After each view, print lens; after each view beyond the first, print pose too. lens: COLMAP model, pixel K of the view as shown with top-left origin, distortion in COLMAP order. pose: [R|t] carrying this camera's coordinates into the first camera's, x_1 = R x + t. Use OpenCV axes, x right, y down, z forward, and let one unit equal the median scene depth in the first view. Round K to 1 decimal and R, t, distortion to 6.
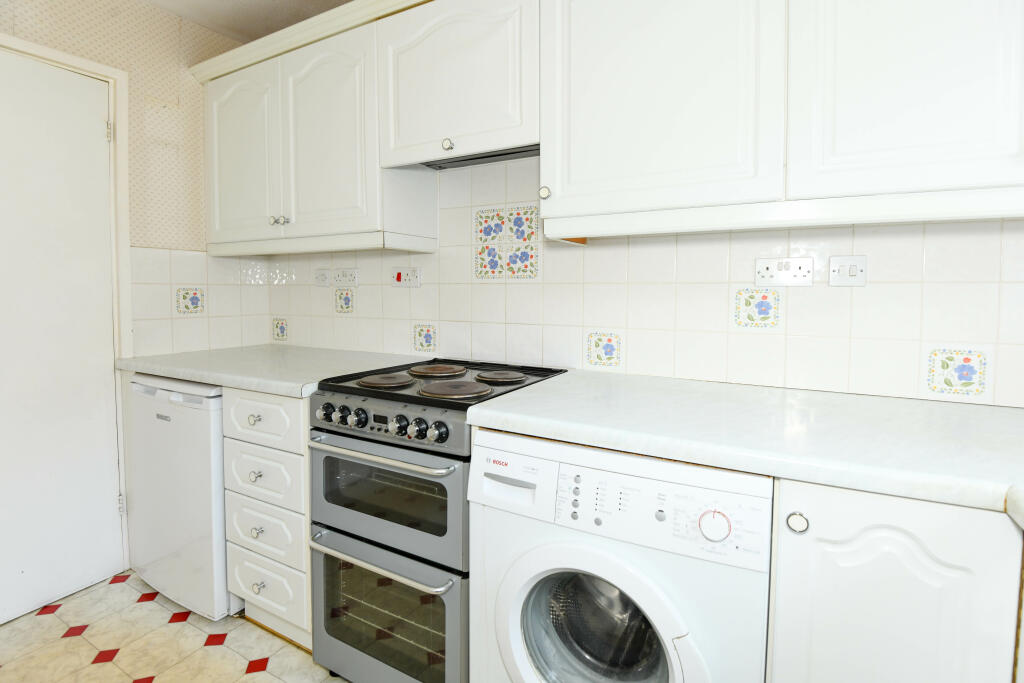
lens RADIAL K [[493.3, 0, 511.5], [0, 493.3, 315.9], [0, 0, 1]] dist [0.002363, 0.000821]
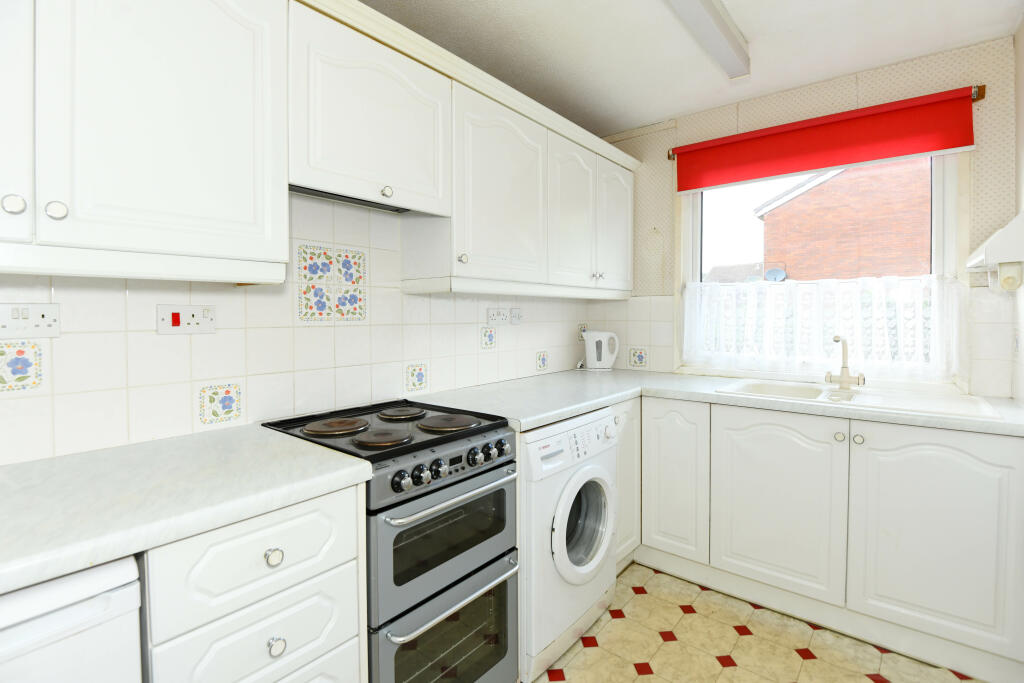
lens RADIAL K [[493.2, 0, 512.0], [0, 493.2, 341.5], [0, 0, 1]] dist [-0.000782, -0.000042]
pose [[0.162304, -0.038494, 0.985990, -0.906645], [0.087005, 0.995905, 0.024559, -0.029321], [-0.982897, 0.081800, 0.164989, 0.506771]]
